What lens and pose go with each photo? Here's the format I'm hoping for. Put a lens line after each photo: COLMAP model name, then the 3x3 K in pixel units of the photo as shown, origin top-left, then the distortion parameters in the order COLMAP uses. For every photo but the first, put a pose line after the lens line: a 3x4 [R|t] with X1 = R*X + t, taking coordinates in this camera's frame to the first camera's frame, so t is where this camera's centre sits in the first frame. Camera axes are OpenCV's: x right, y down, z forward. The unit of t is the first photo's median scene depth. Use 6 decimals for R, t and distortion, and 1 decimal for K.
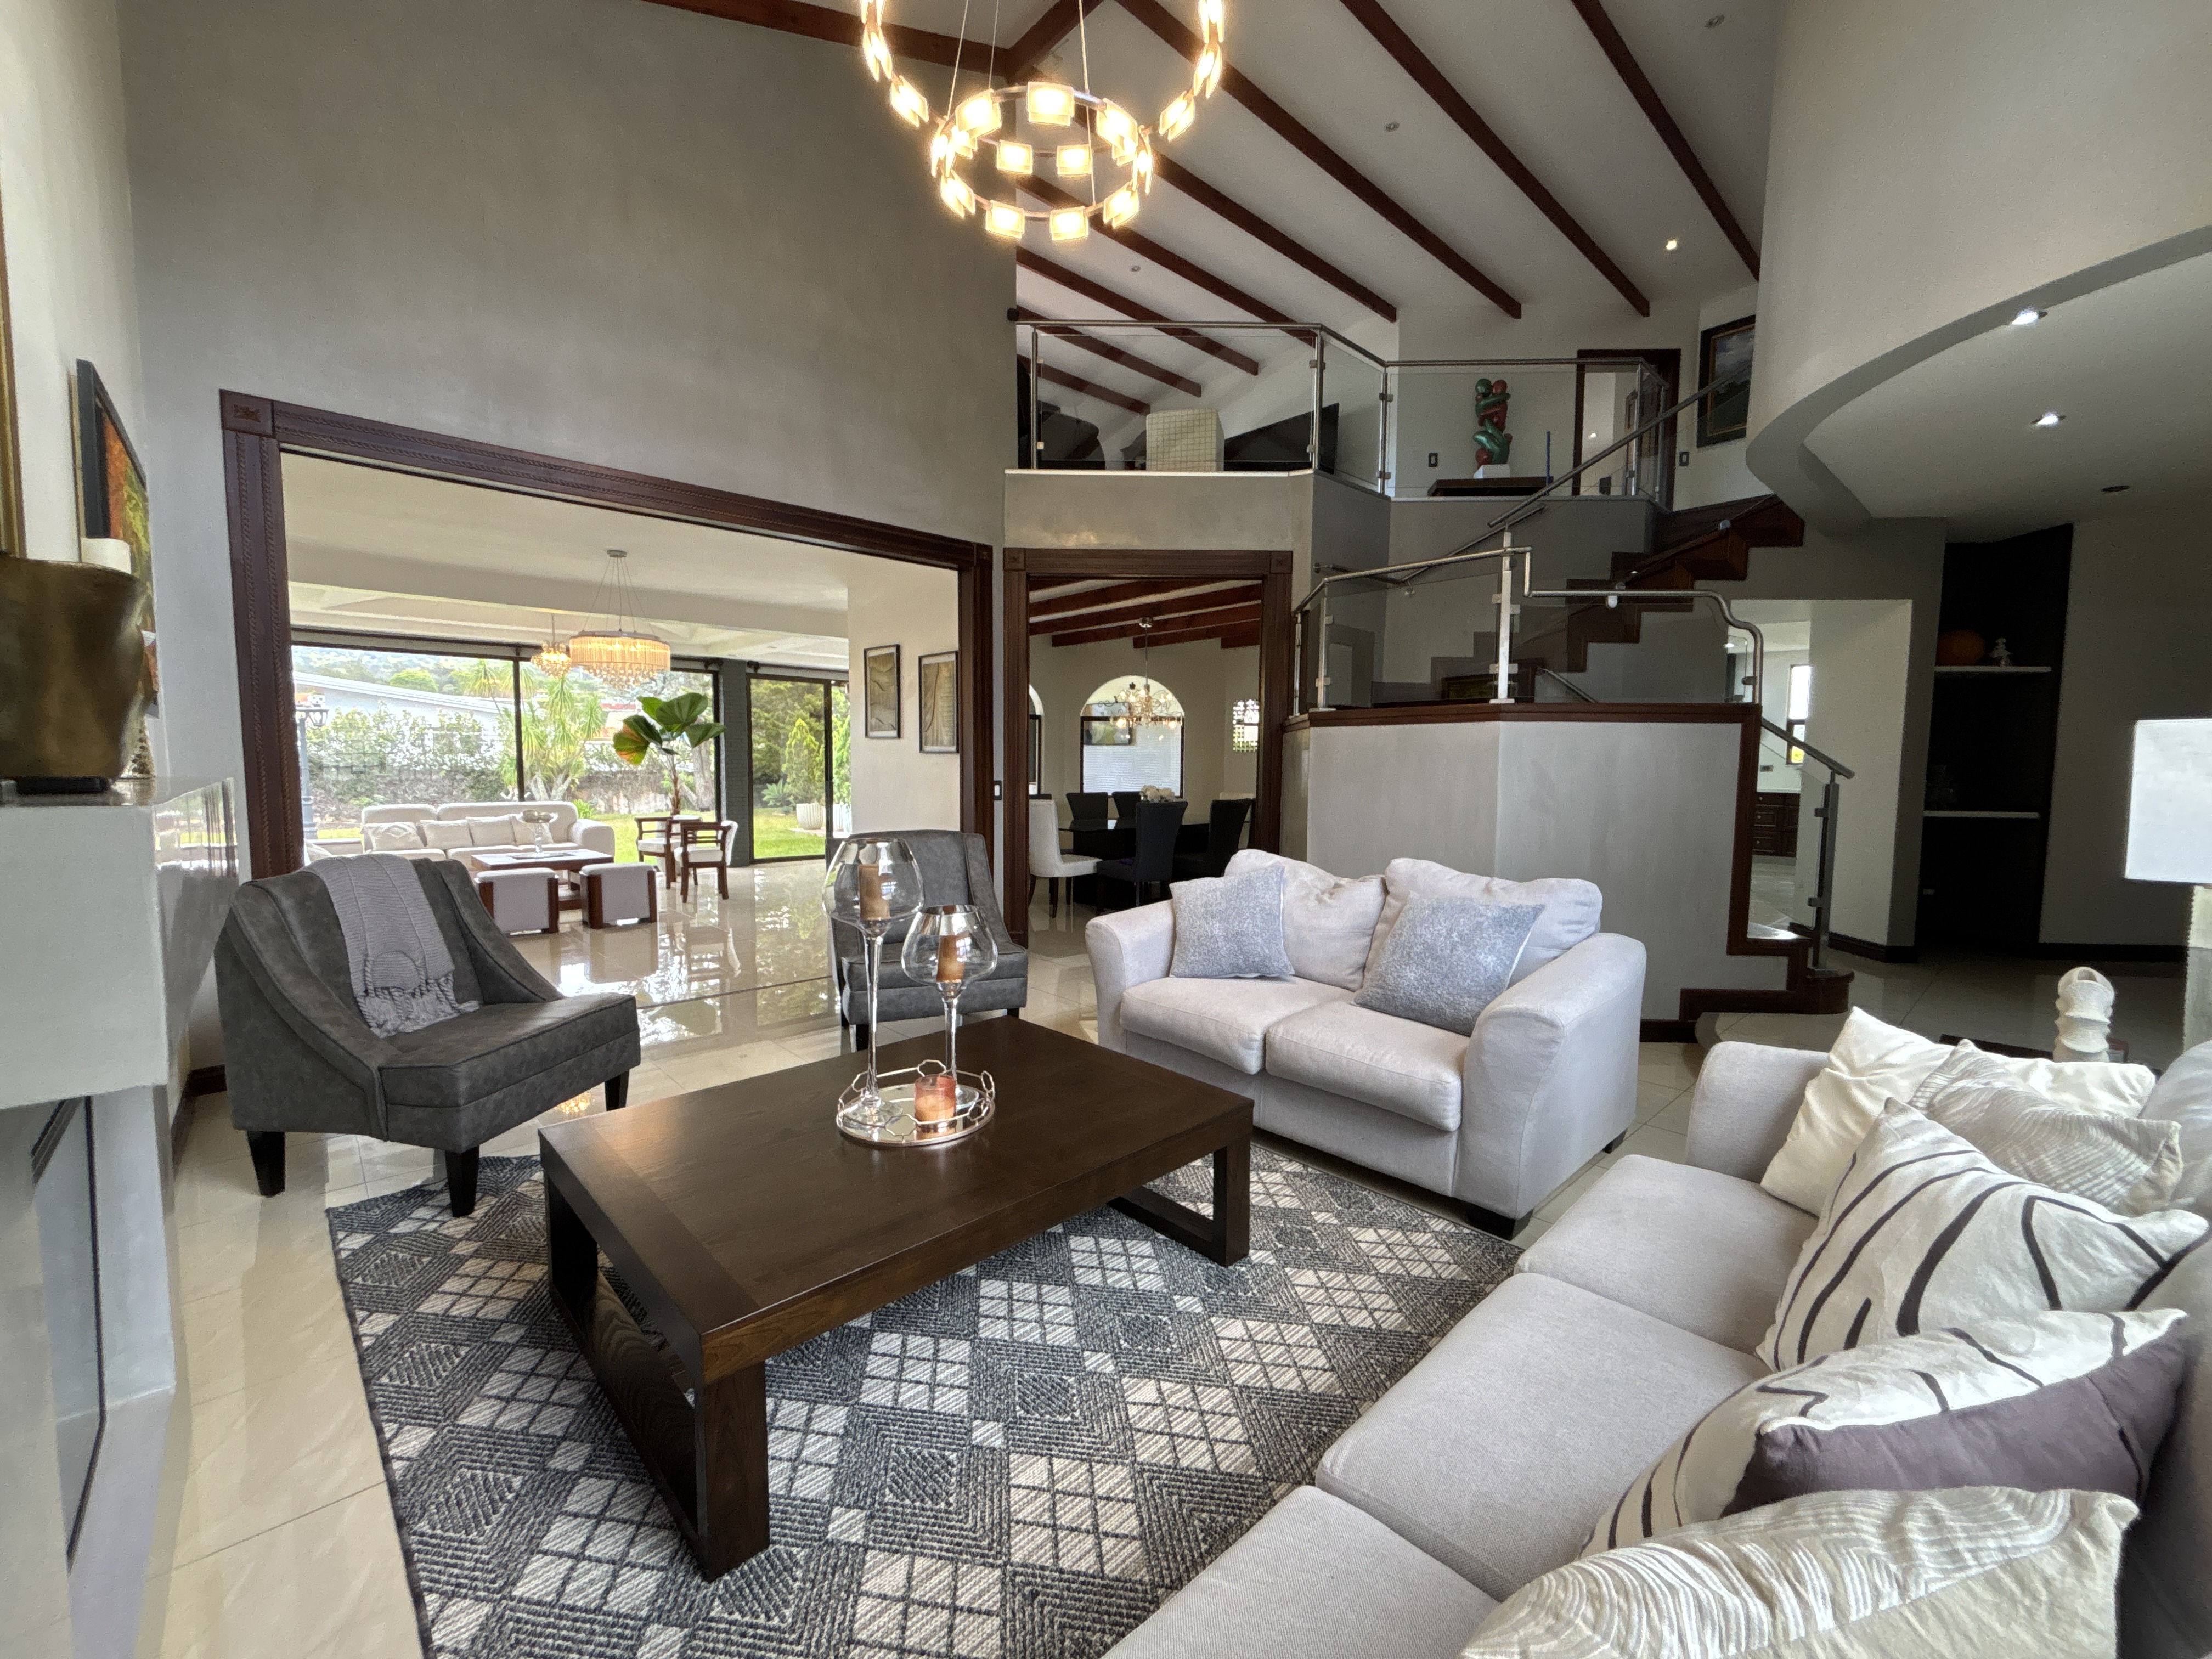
lens RADIAL K [[901.6, 0, 1074.5], [0, 901.6, 818.6], [0, 0, 1]] dist [0.001913, 0.000528]
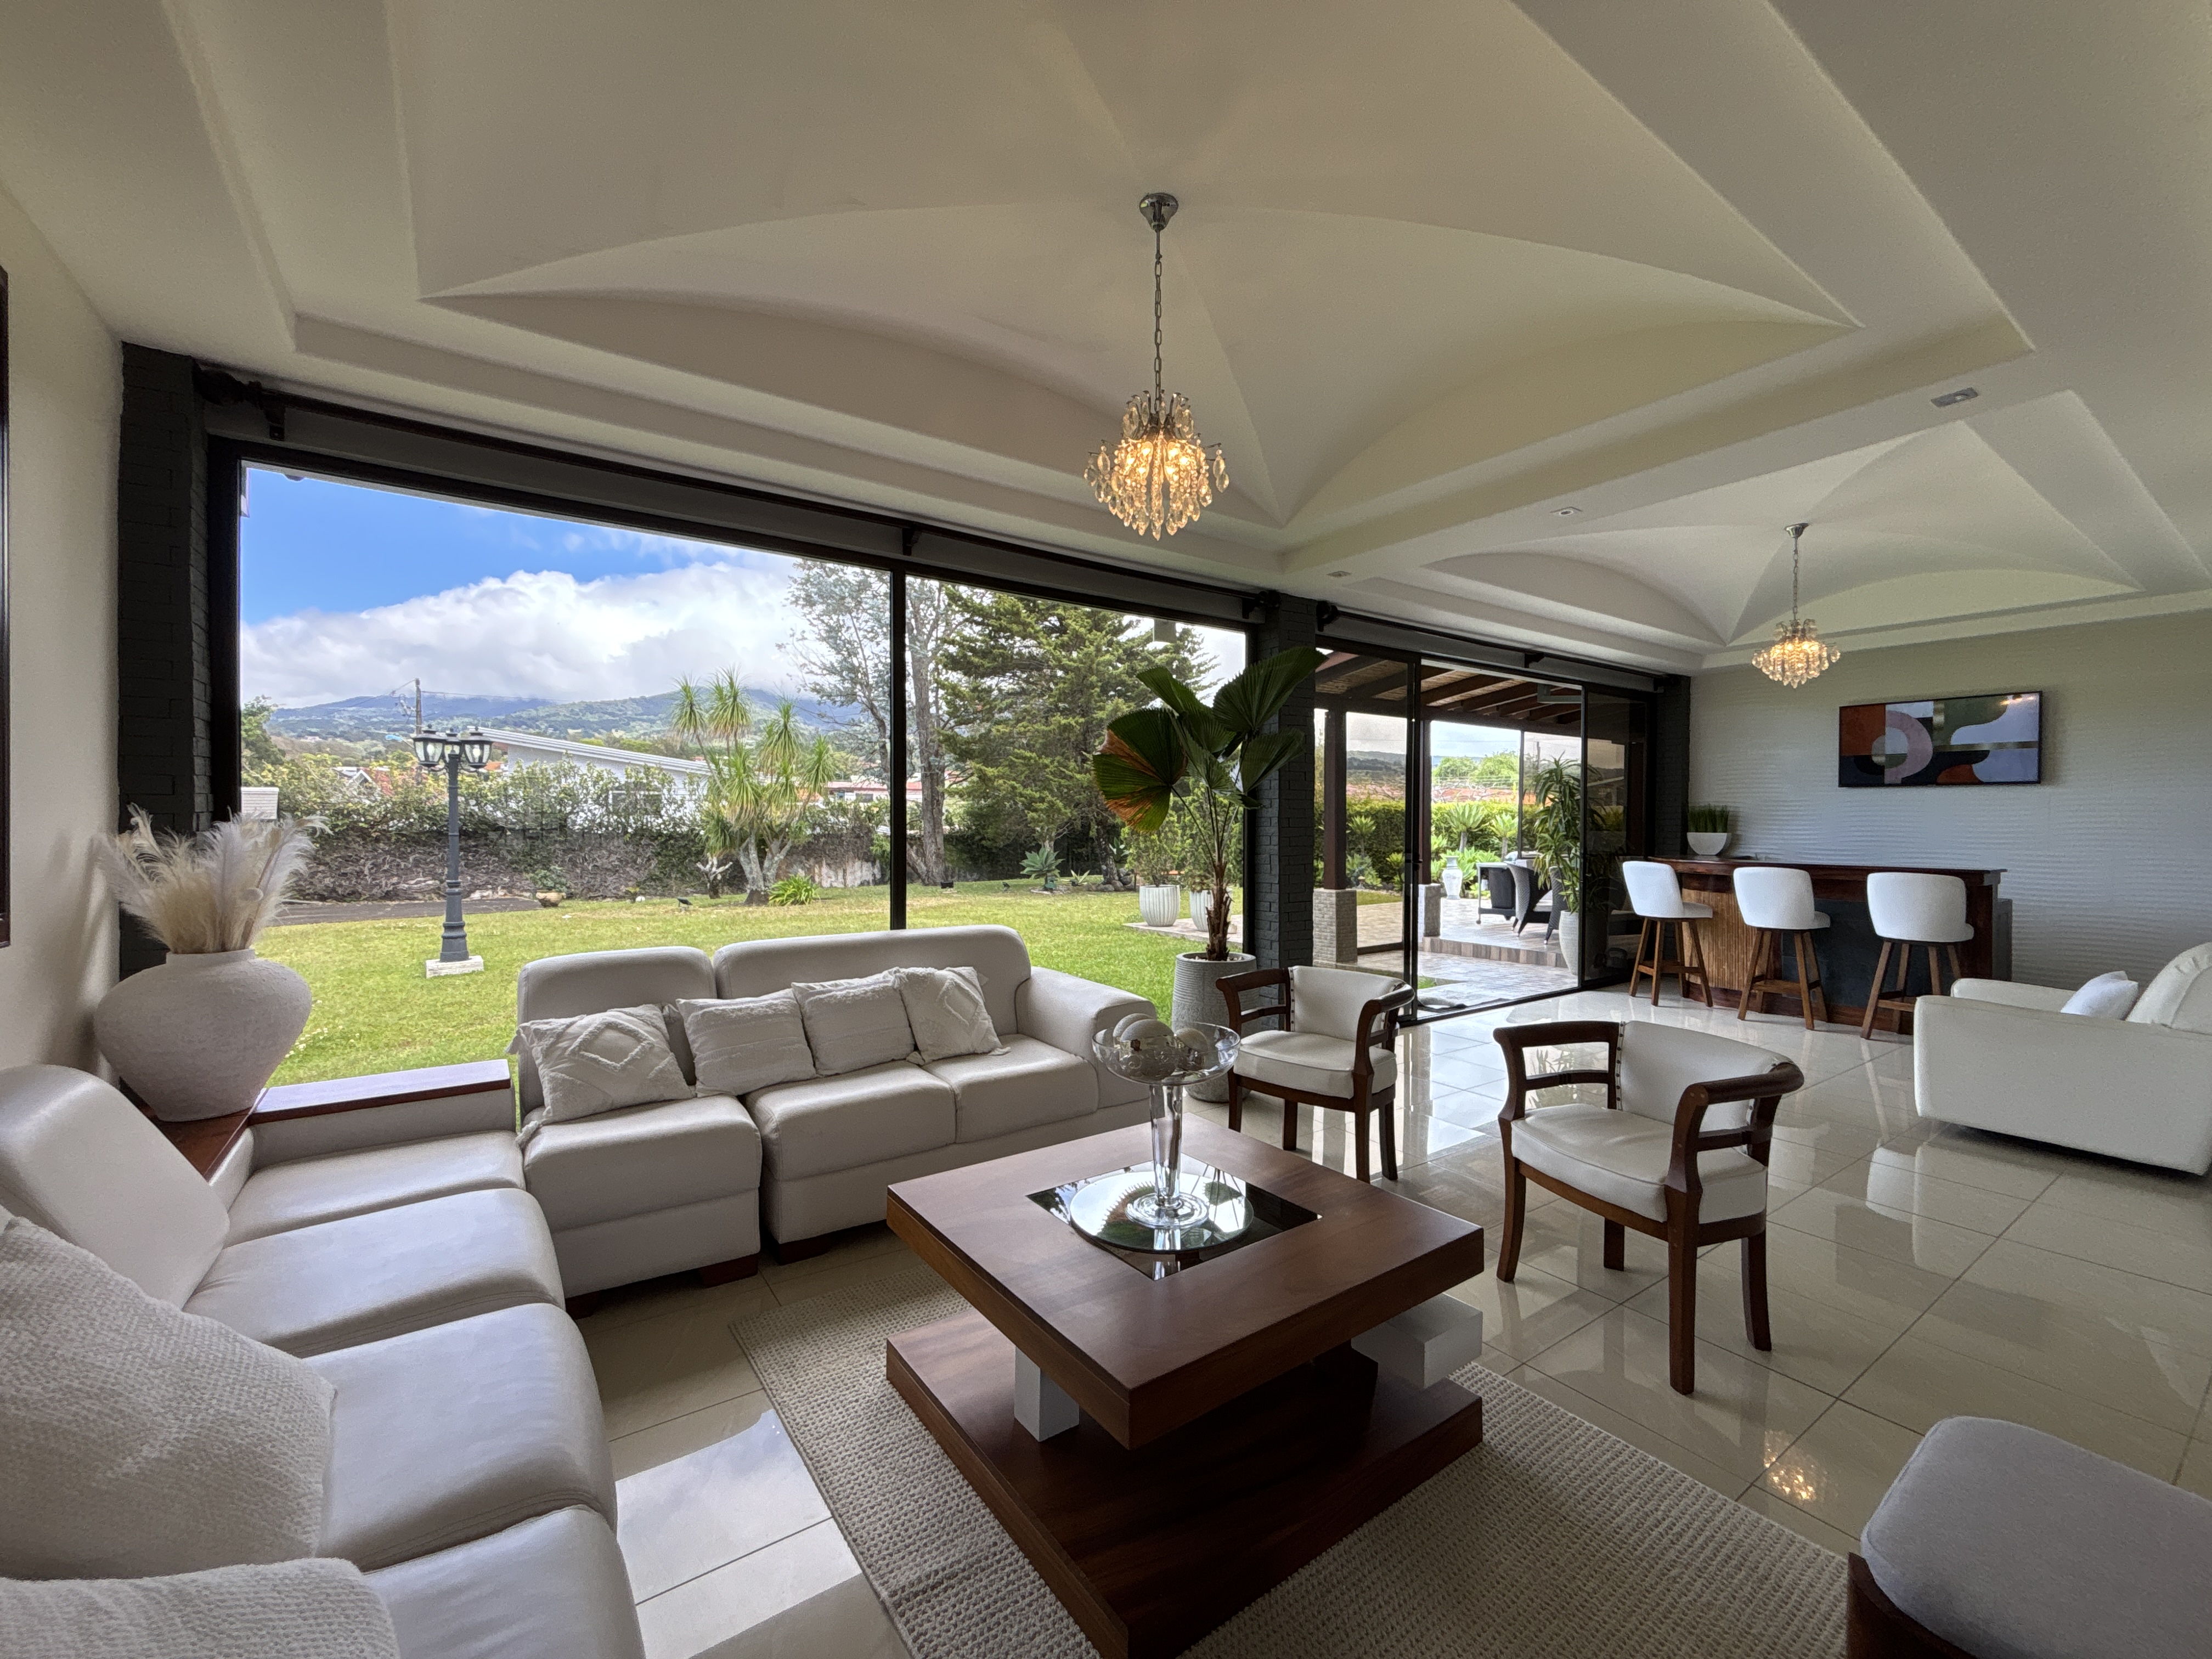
lens RADIAL K [[901.6, 0, 1074.5], [0, 901.6, 818.6], [0, 0, 1]] dist [0.001913, 0.000528]
pose [[0.990788, -0.003374, -0.135377, -0.181832], [-0.005990, 0.997619, -0.068703, -0.012863], [0.135286, 0.068881, 0.988409, 0.235583]]
